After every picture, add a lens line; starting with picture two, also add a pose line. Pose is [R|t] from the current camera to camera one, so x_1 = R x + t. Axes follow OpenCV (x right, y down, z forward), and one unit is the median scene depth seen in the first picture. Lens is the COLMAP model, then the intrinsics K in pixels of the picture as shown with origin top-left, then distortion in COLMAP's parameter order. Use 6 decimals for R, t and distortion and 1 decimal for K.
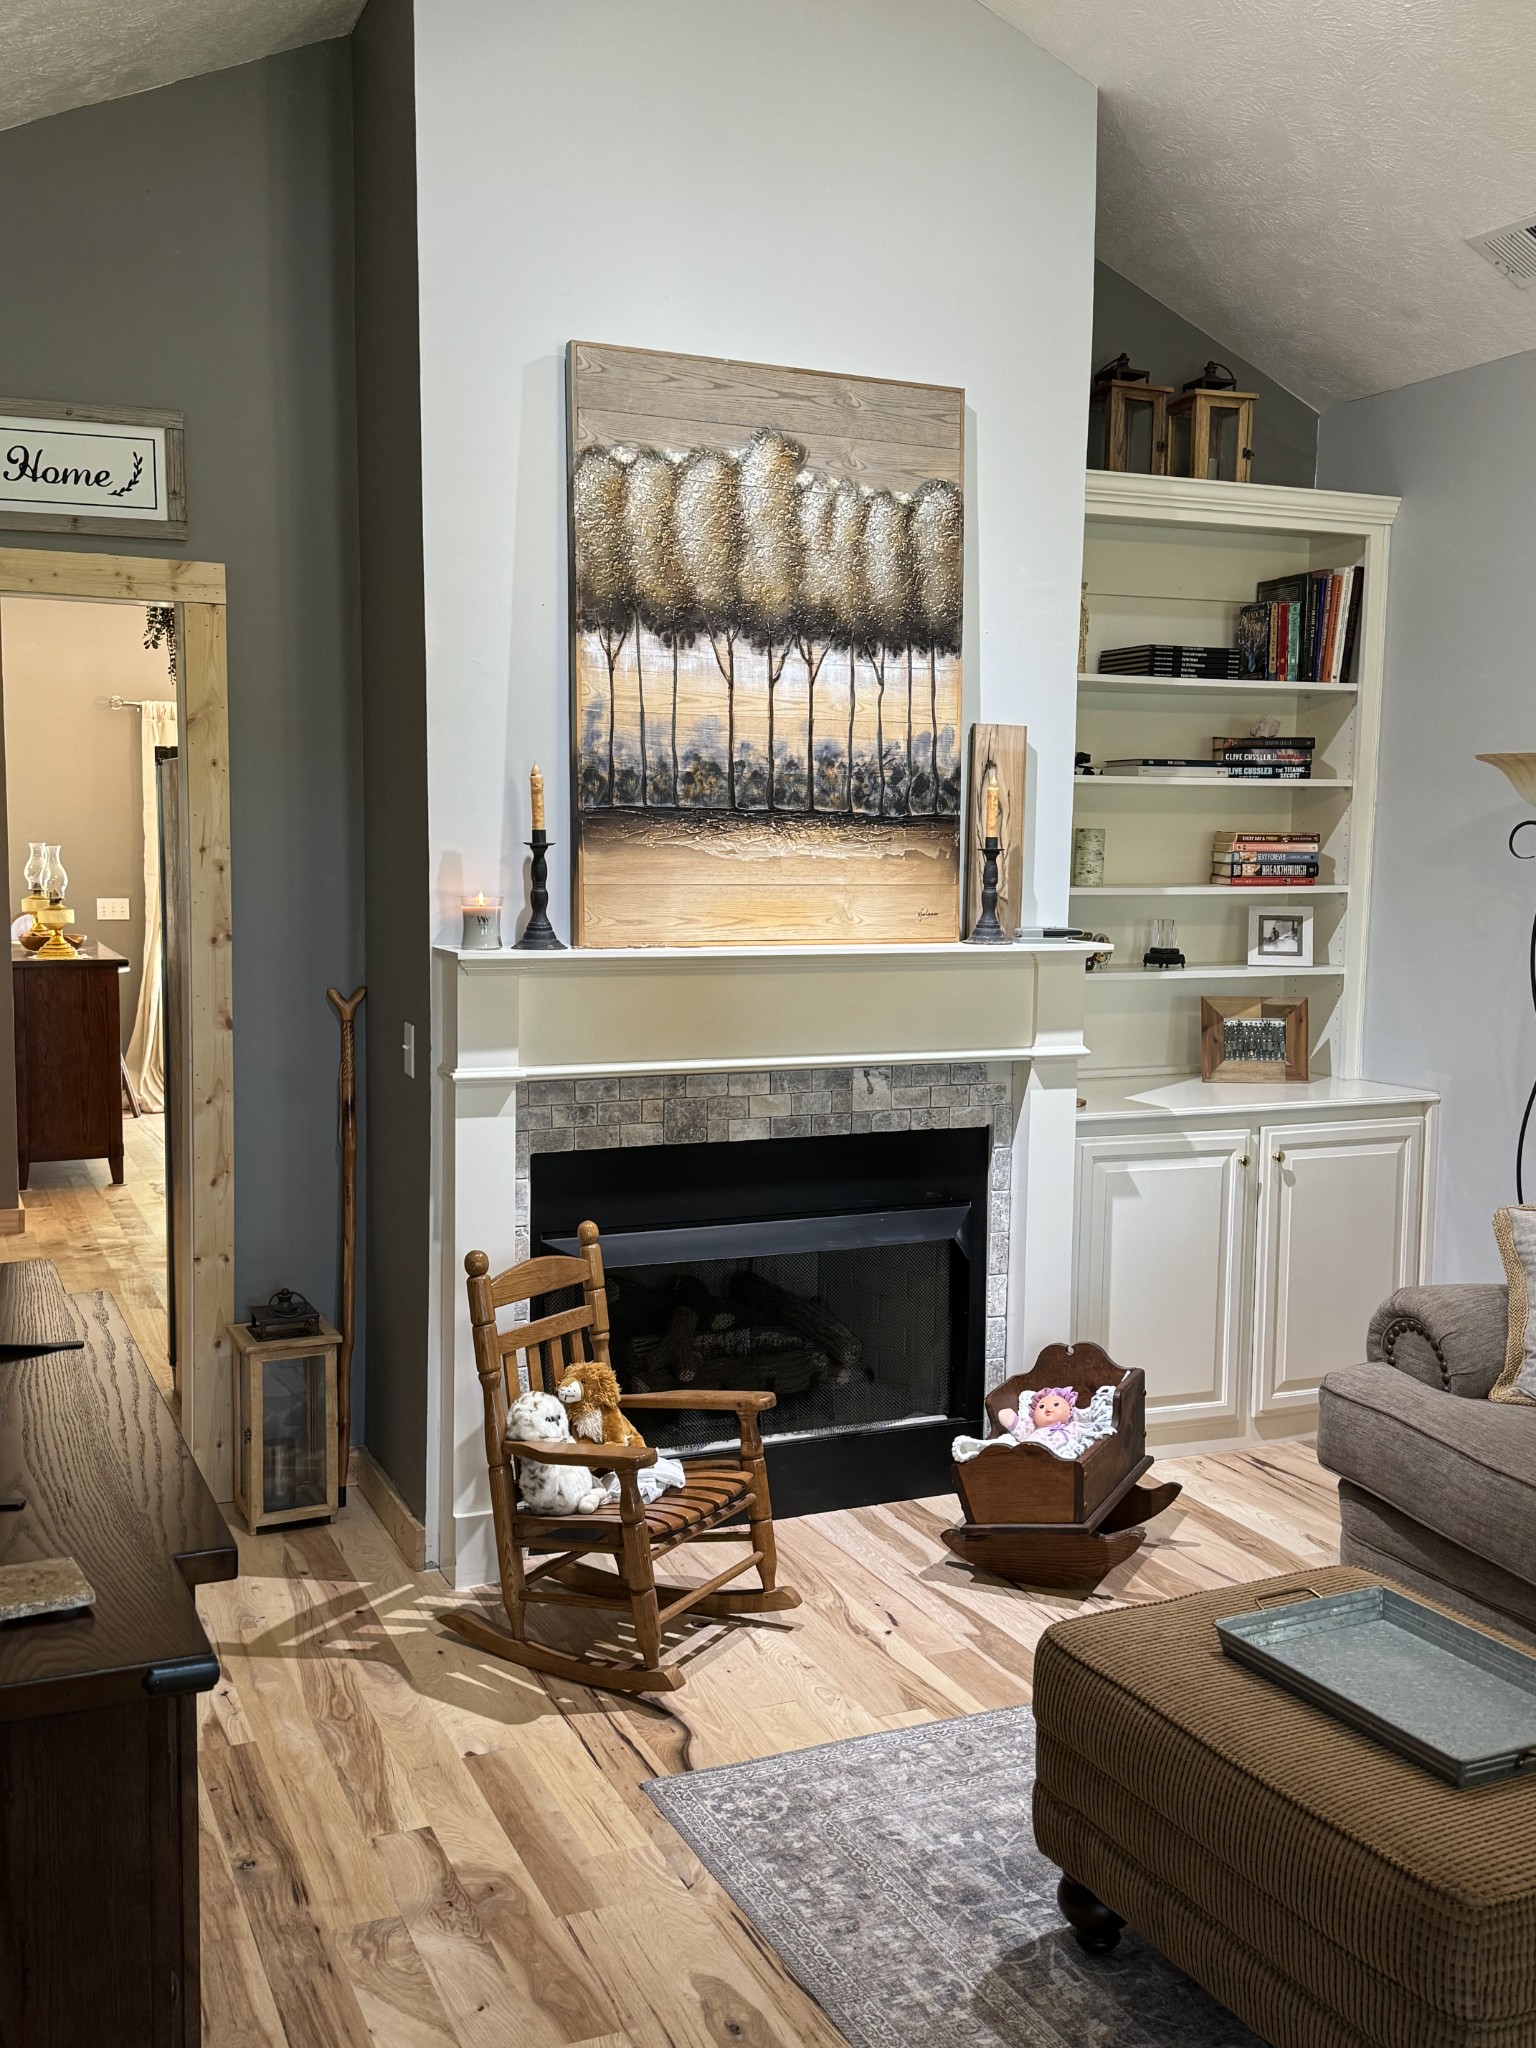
lens RADIAL K [[1935.6, 0, 770.9], [0, 1935.6, 1033.1], [0, 0, 1]] dist [0.200718, -0.430853]
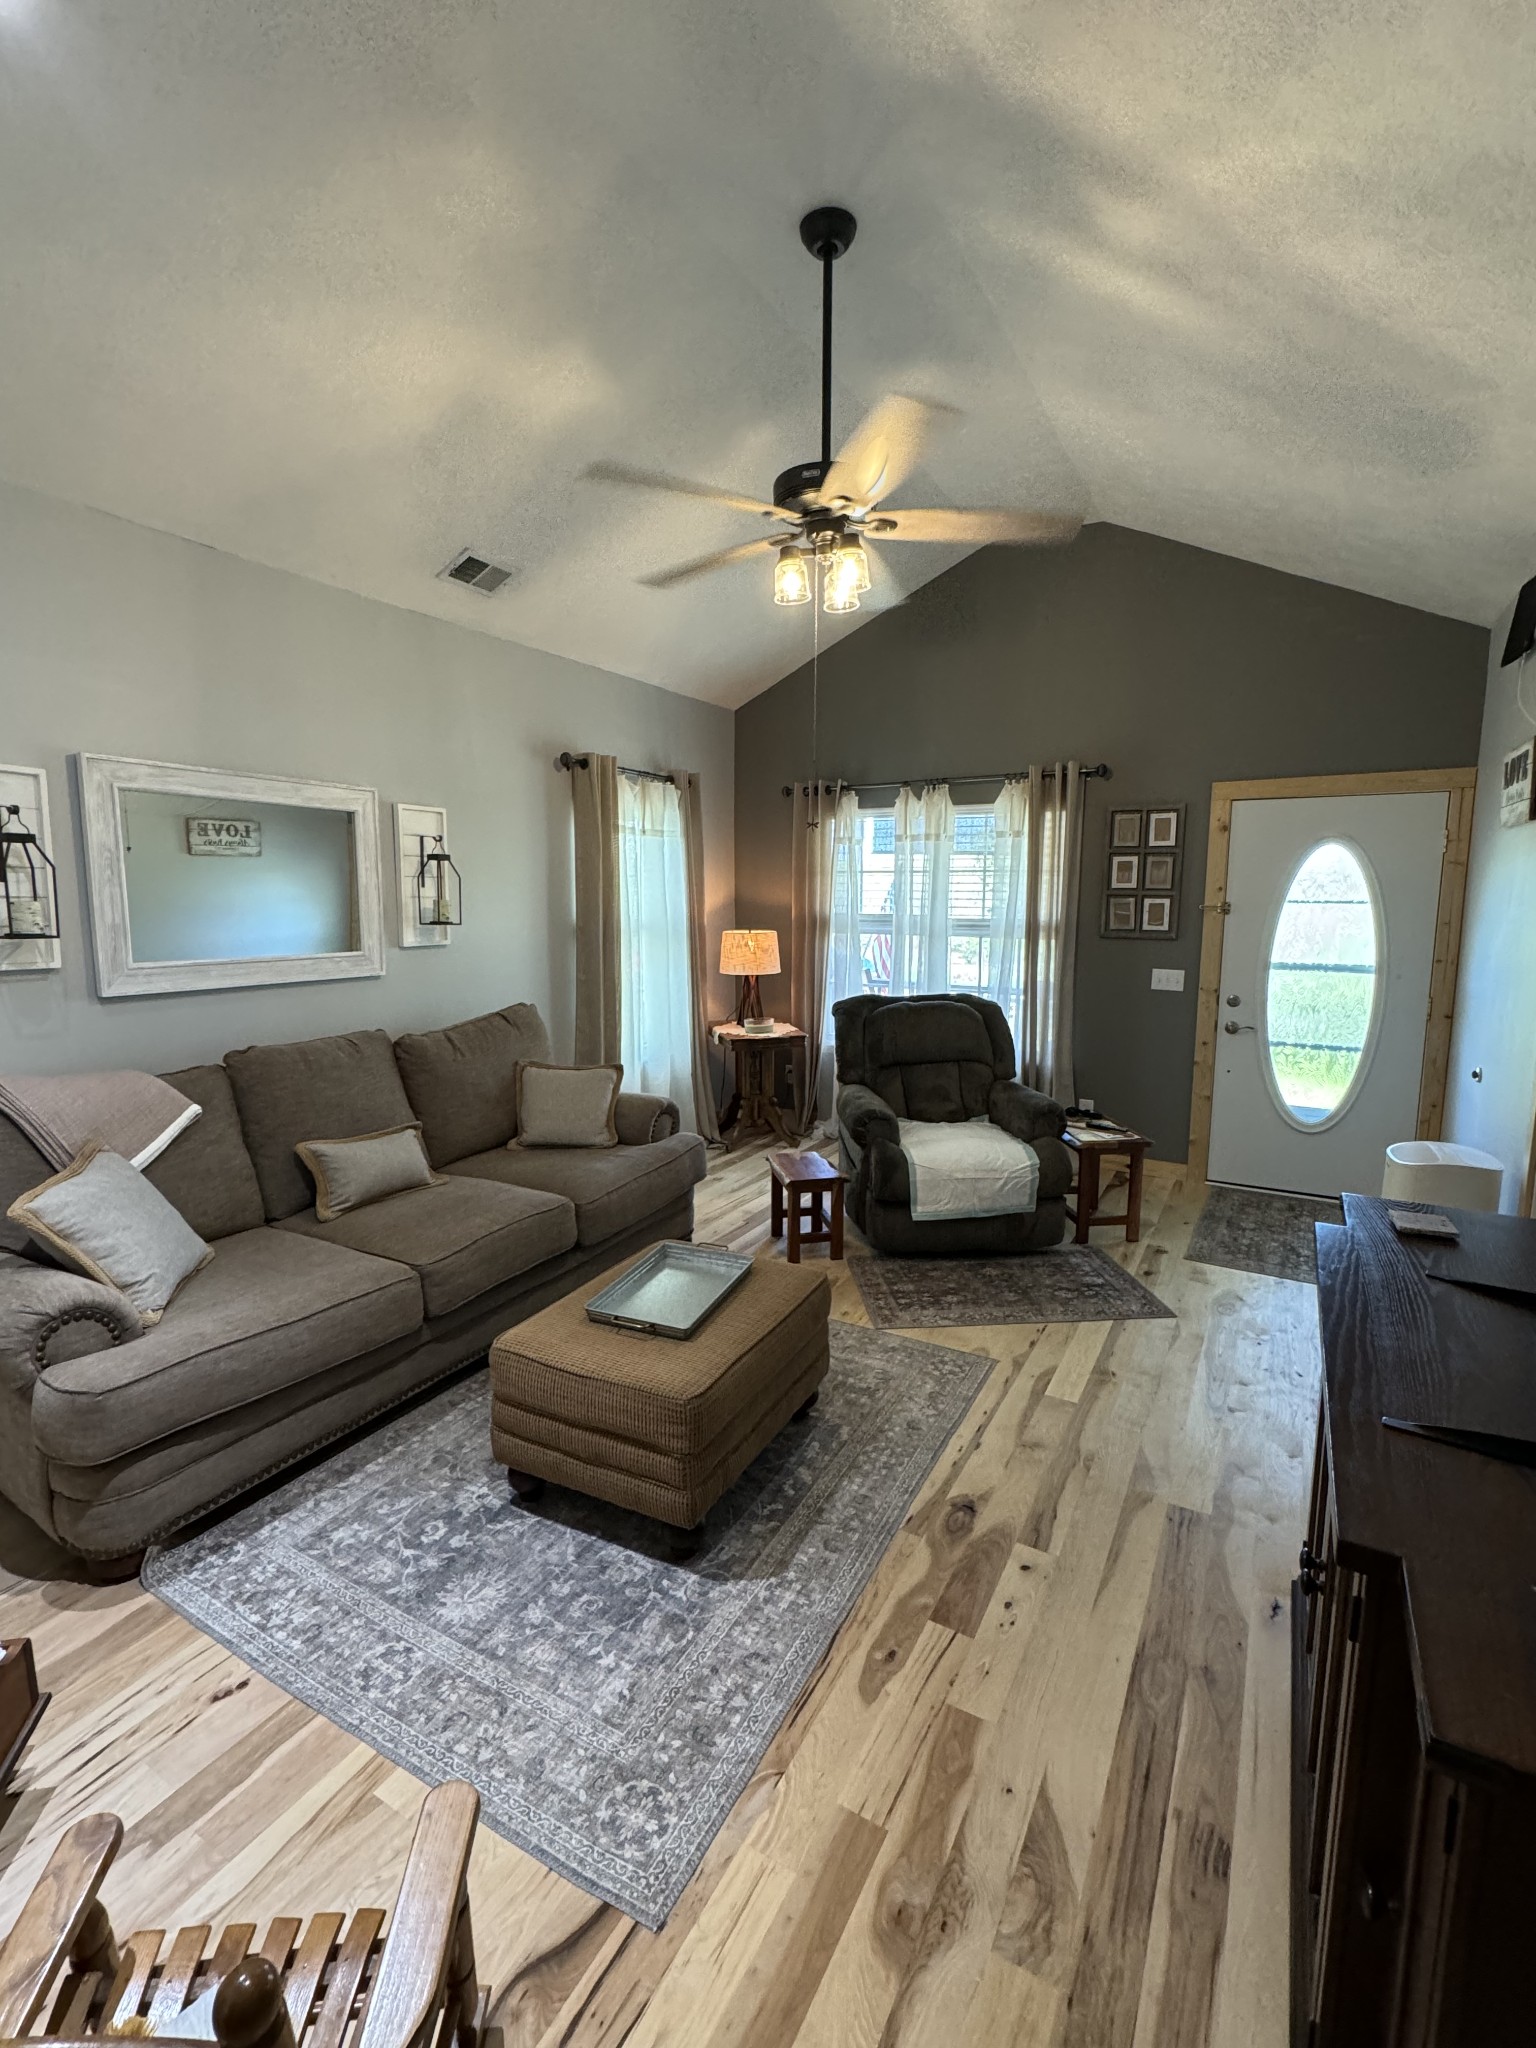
lens RADIAL K [[928.7, 0, 768.0], [0, 928.7, 1024.0], [0, 0, 1]] dist [0.000411, 0.000068]
pose [[-0.592904, -0.130866, 0.794569, -0.305557], [0.071808, 0.974184, 0.214032, -0.099374], [-0.802065, 0.183957, -0.568200, 0.886509]]
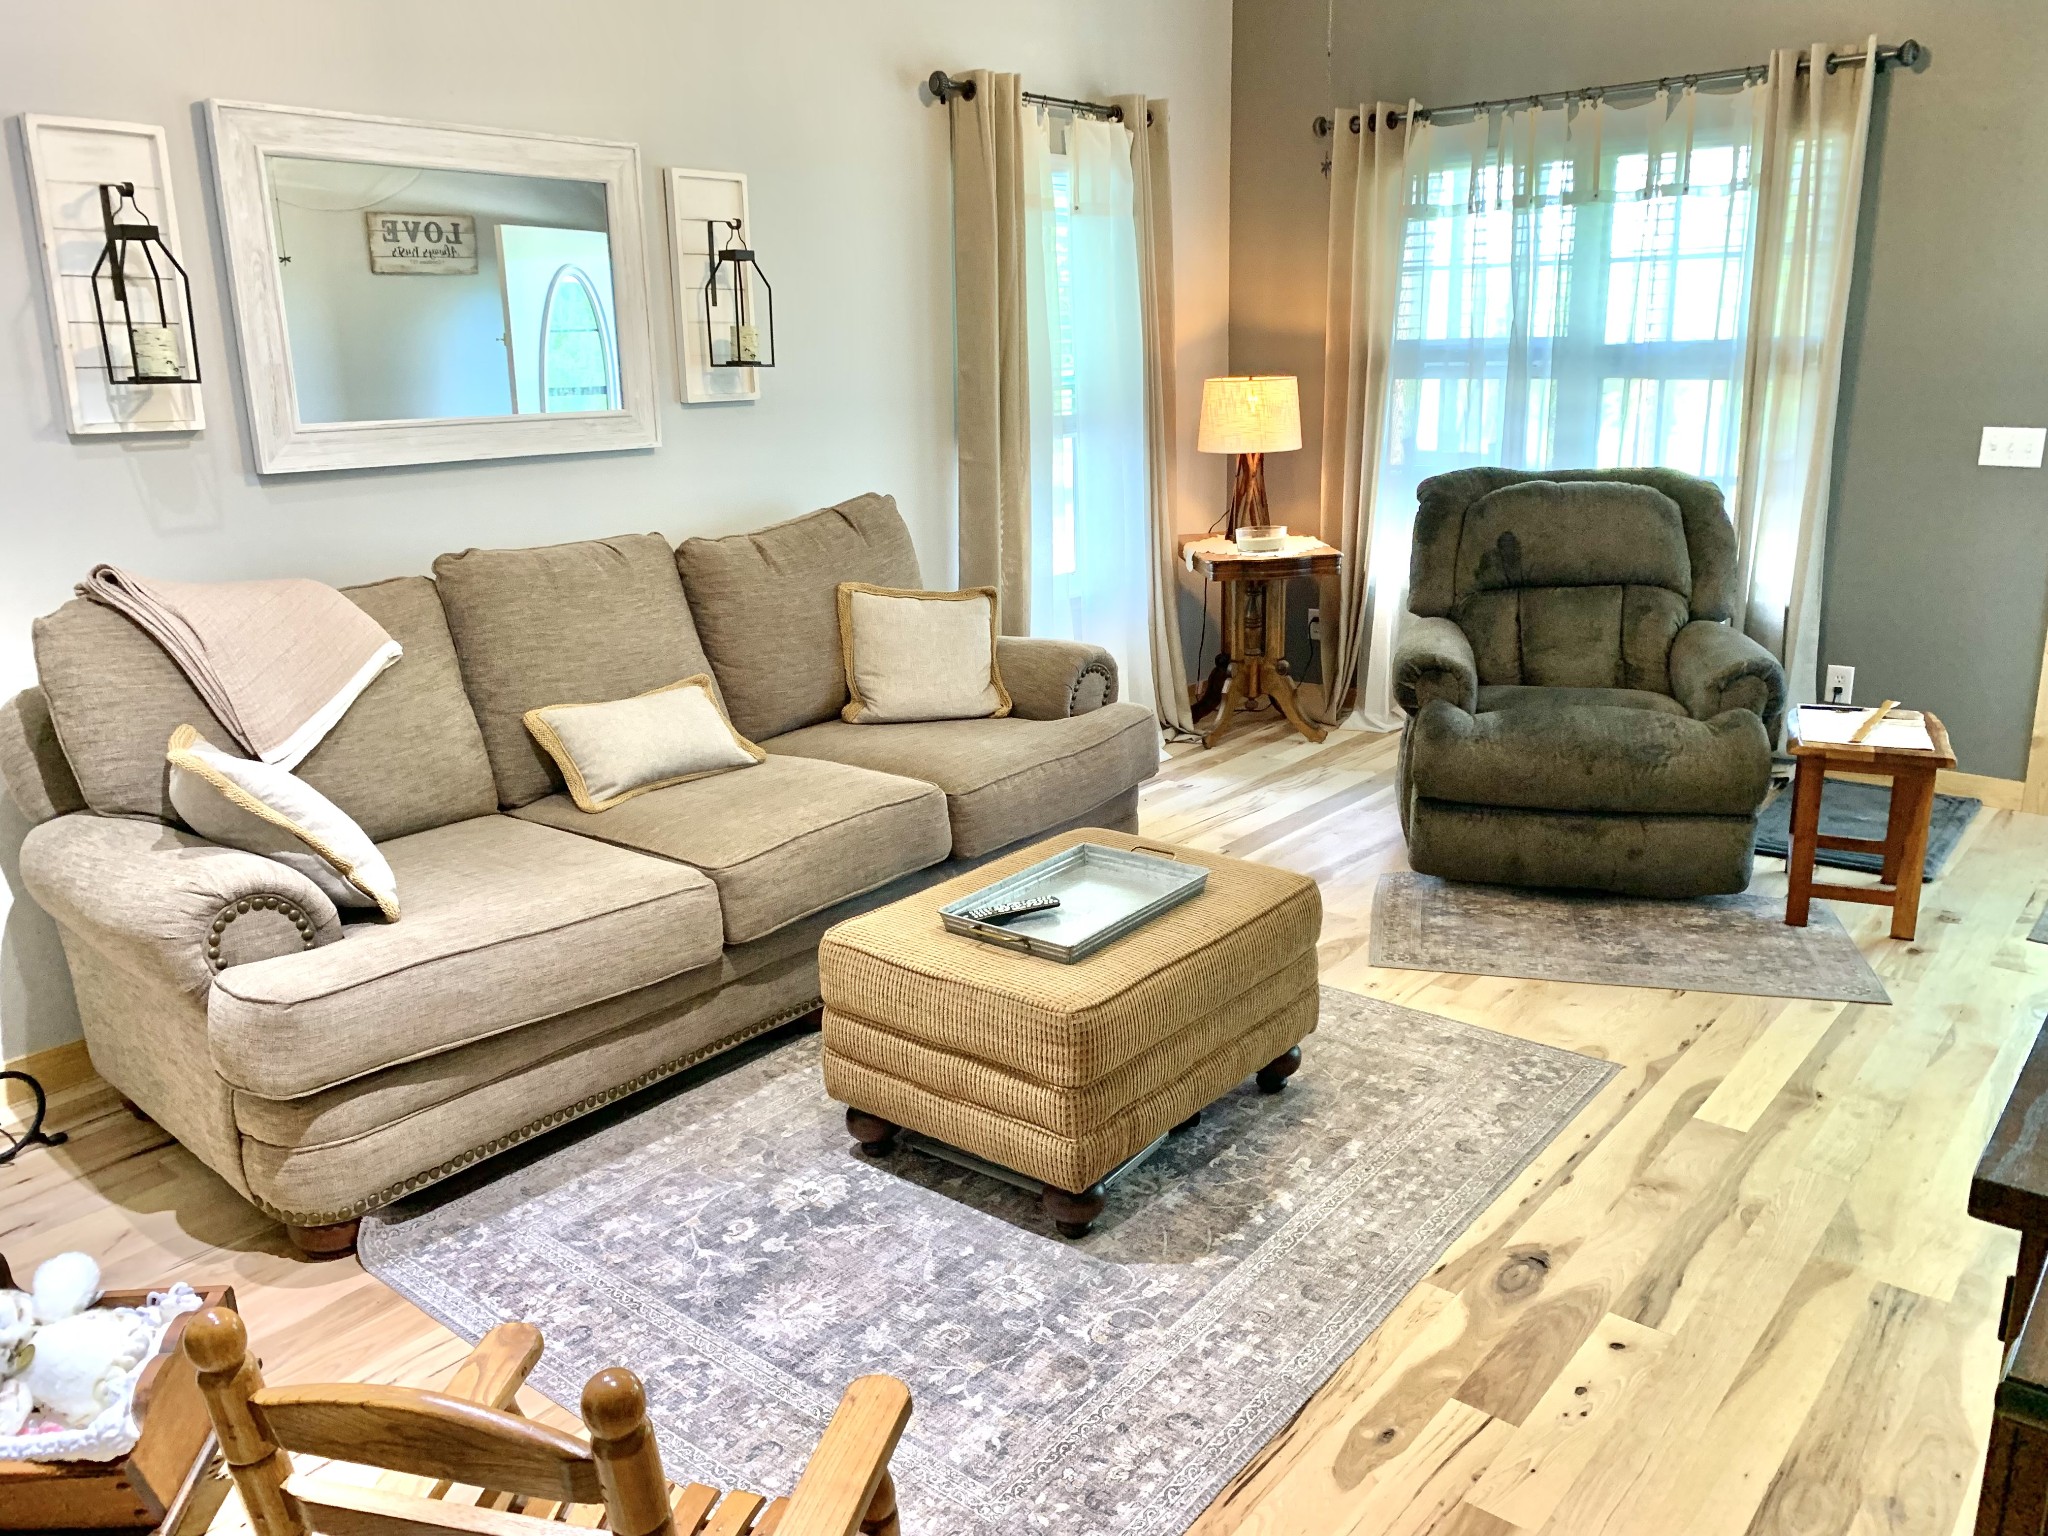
lens RADIAL K [[1568.4, 0, 1039.1], [0, 1568.4, 770.6], [0, 0, 1]] dist [0.038855, -0.039229]
pose [[-0.448904, -0.242674, 0.859997, -0.363215], [0.107166, 0.940850, 0.321429, -0.079843], [-0.887130, 0.236453, -0.396345, 0.891811]]
